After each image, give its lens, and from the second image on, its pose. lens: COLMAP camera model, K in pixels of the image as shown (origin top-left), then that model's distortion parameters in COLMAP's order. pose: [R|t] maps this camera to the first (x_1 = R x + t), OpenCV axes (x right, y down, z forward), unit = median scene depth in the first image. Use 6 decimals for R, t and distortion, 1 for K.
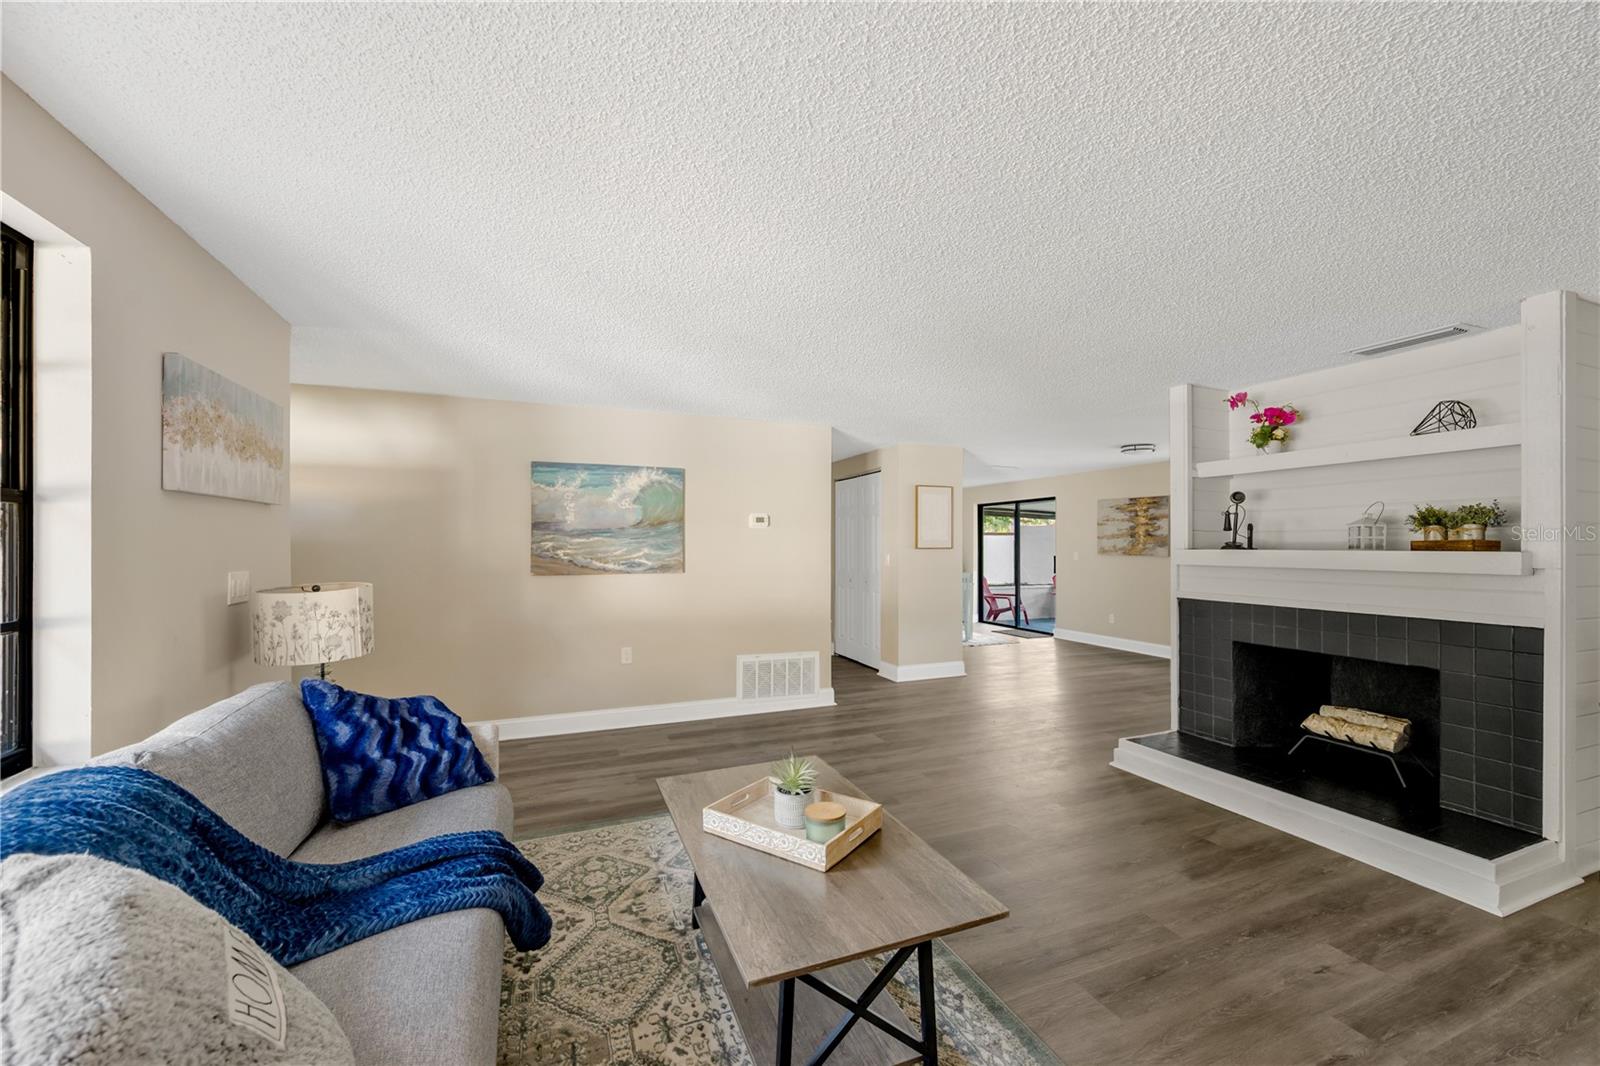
lens RADIAL K [[629.4, 0, 804.2], [0, 629.4, 546.1], [0, 0, 1]] dist [-0.001036, -0.000177]
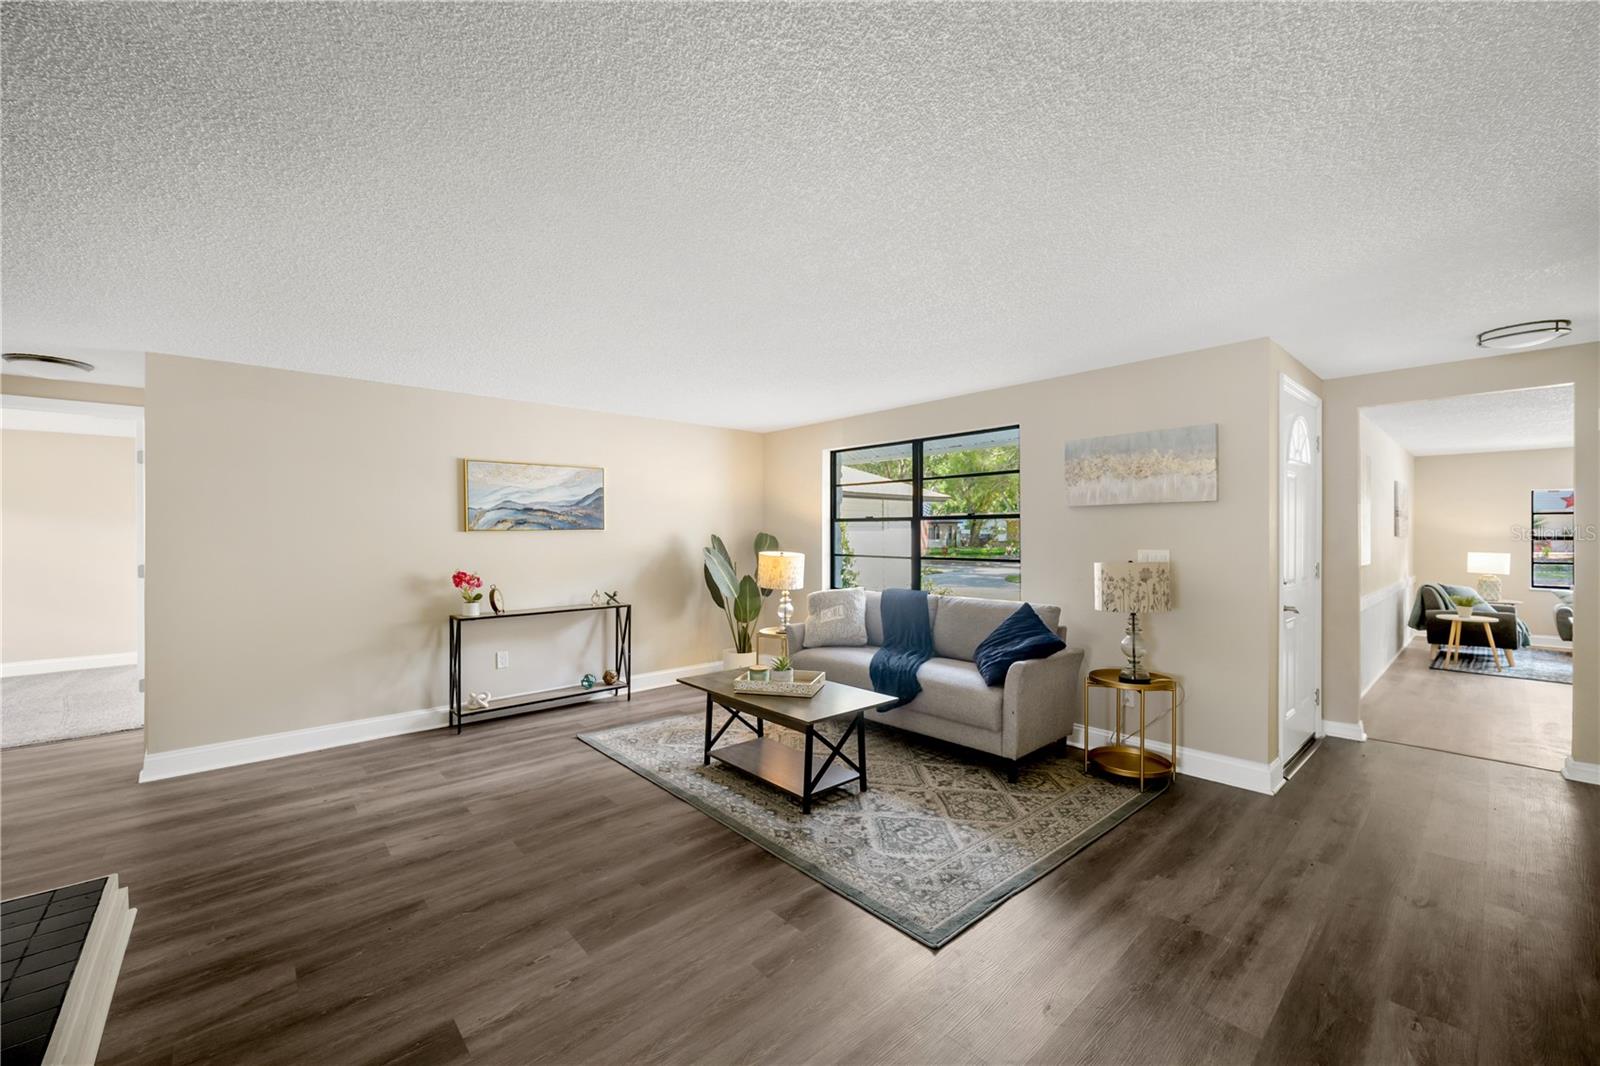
lens RADIAL K [[637.3, 0, 811.6], [0, 637.3, 535.5], [0, 0, 1]] dist [-0.001894, -0.000338]
pose [[-0.939039, 0.004658, -0.343780, 0.236052], [0.003129, 0.999983, 0.005004, -0.003235], [0.343797, 0.003623, -0.939037, 1.219537]]
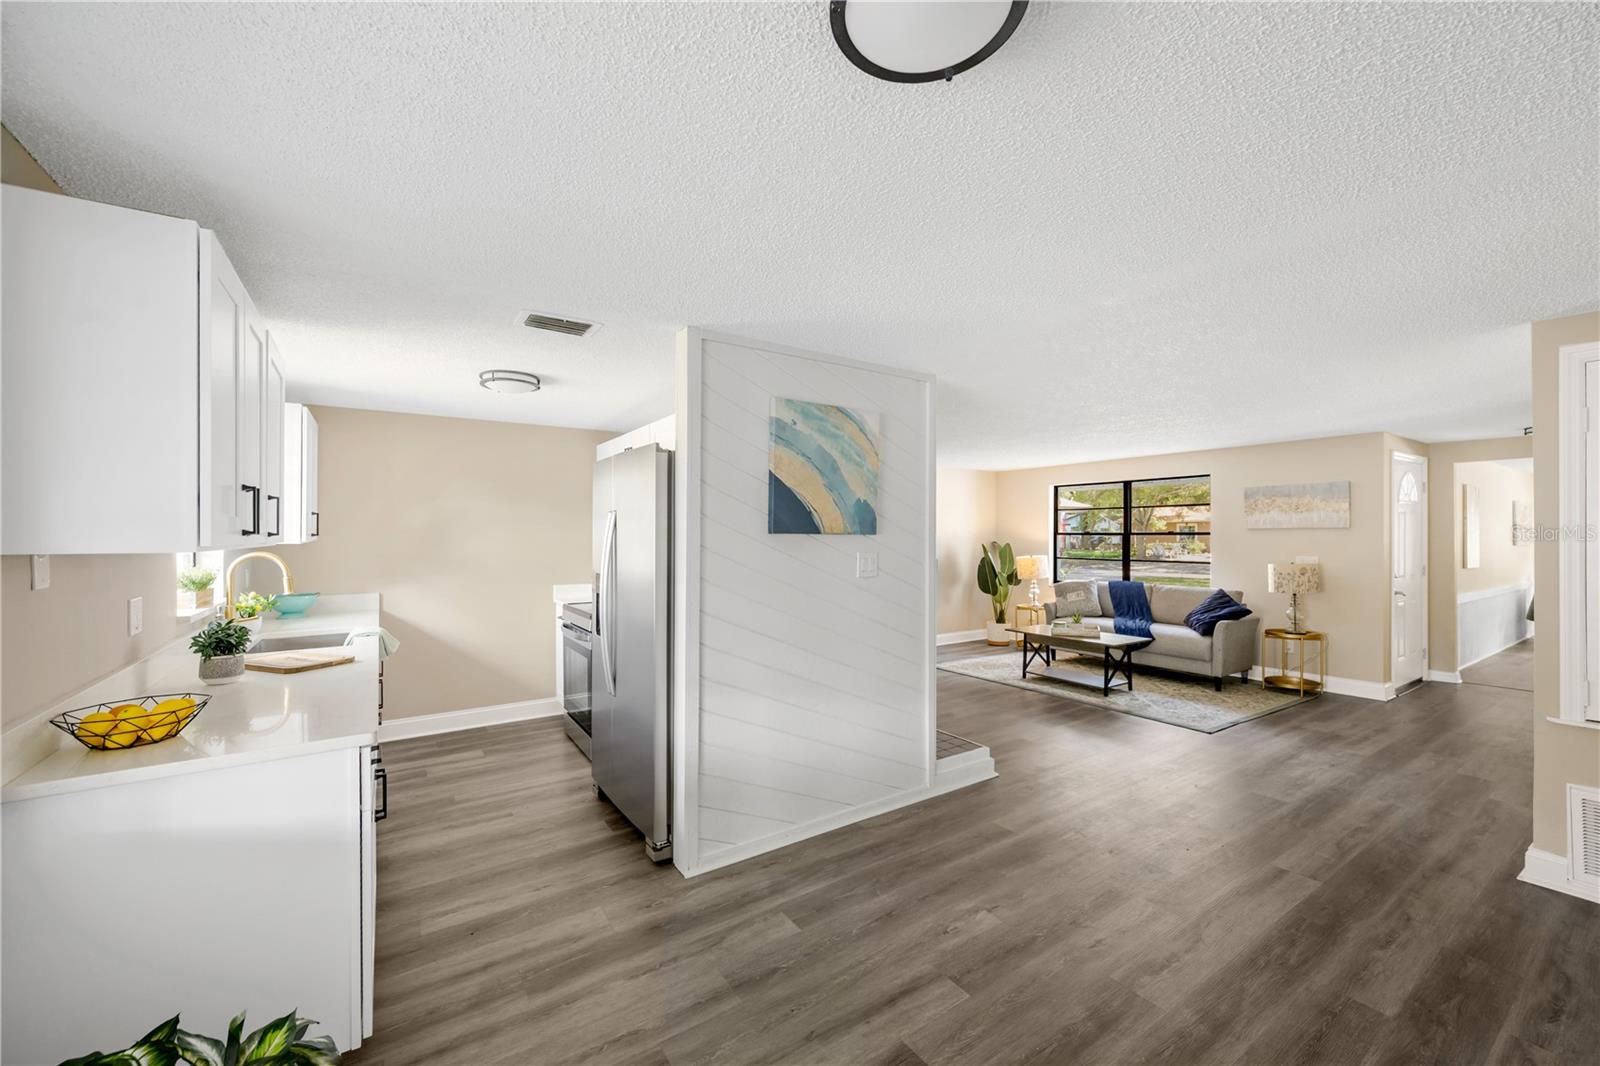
lens RADIAL K [[636.3, 0, 786.8], [0, 636.3, 531.2], [0, 0, 1]] dist [-0.018528, -0.000161]
pose [[-0.984595, 0.002623, -0.174828, 0.888585], [0.003303, 0.999988, -0.003599, -0.032756], [0.174817, -0.004121, -0.984592, 1.741348]]
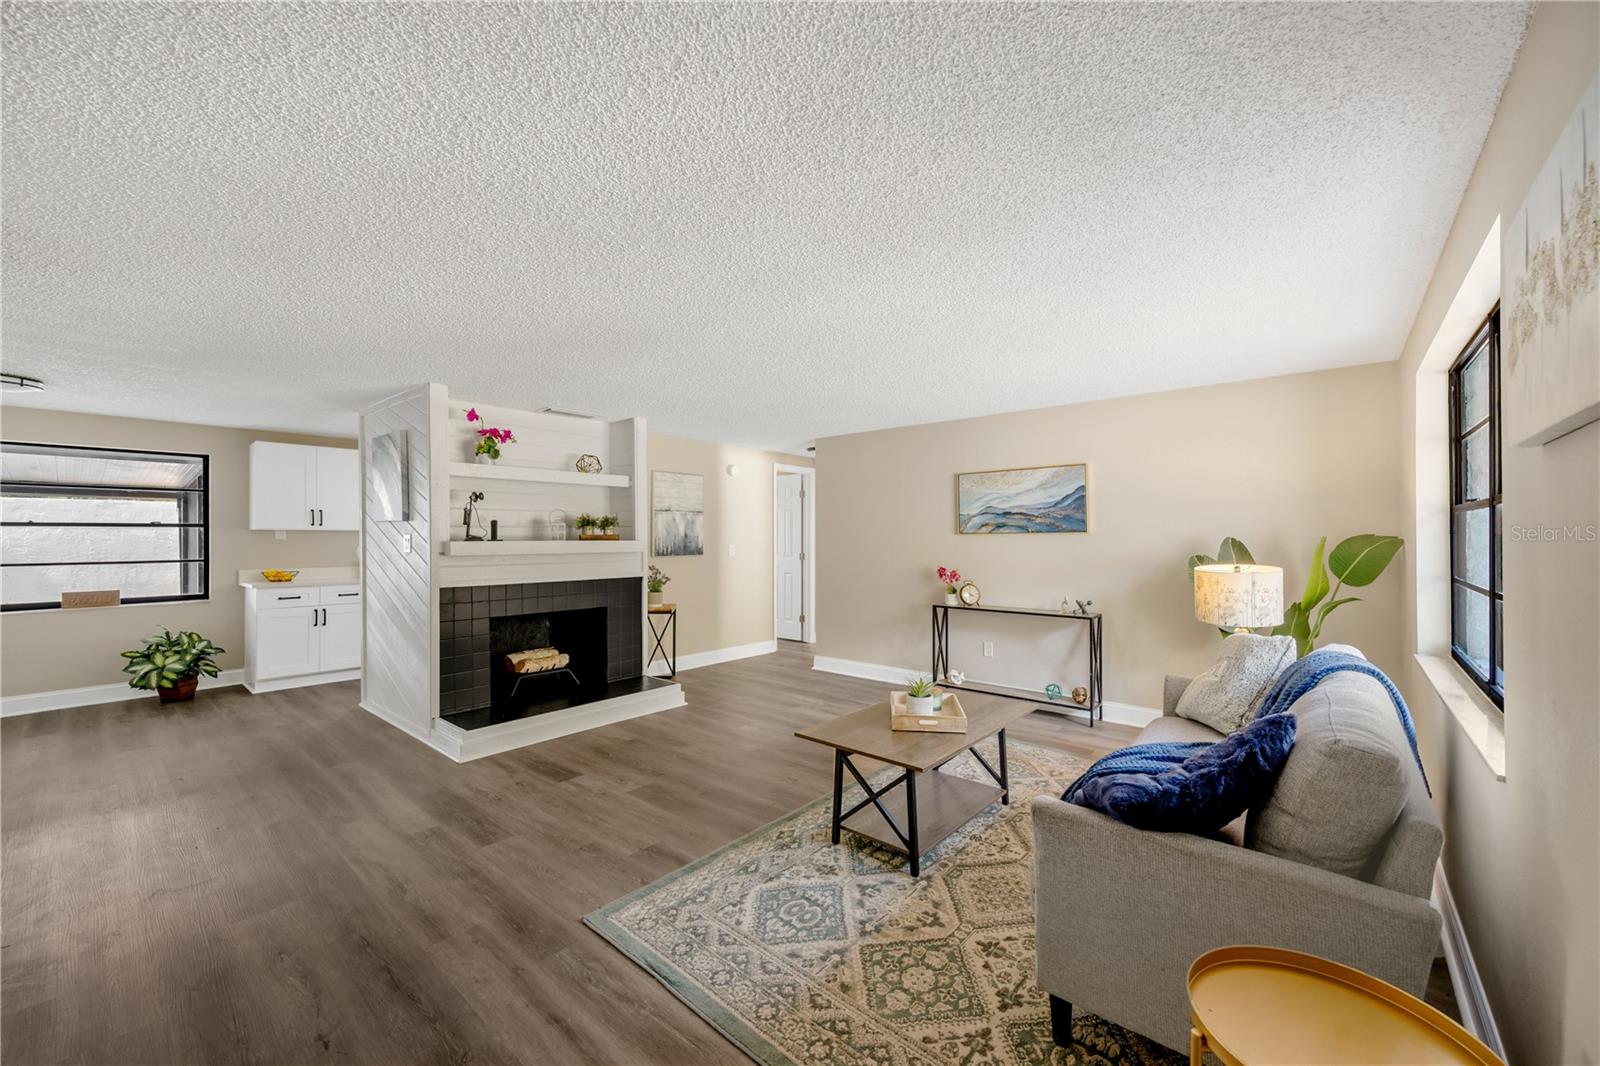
lens RADIAL K [[629.1, 0, 795.9], [0, 629.1, 533.2], [0, 0, 1]] dist [-0.001080, -0.000079]
pose [[-0.449516, 0.004982, 0.893258, -0.561424], [0.001971, 0.999988, -0.004586, -0.003401], [-0.893270, -0.000301, -0.449520, 0.875113]]
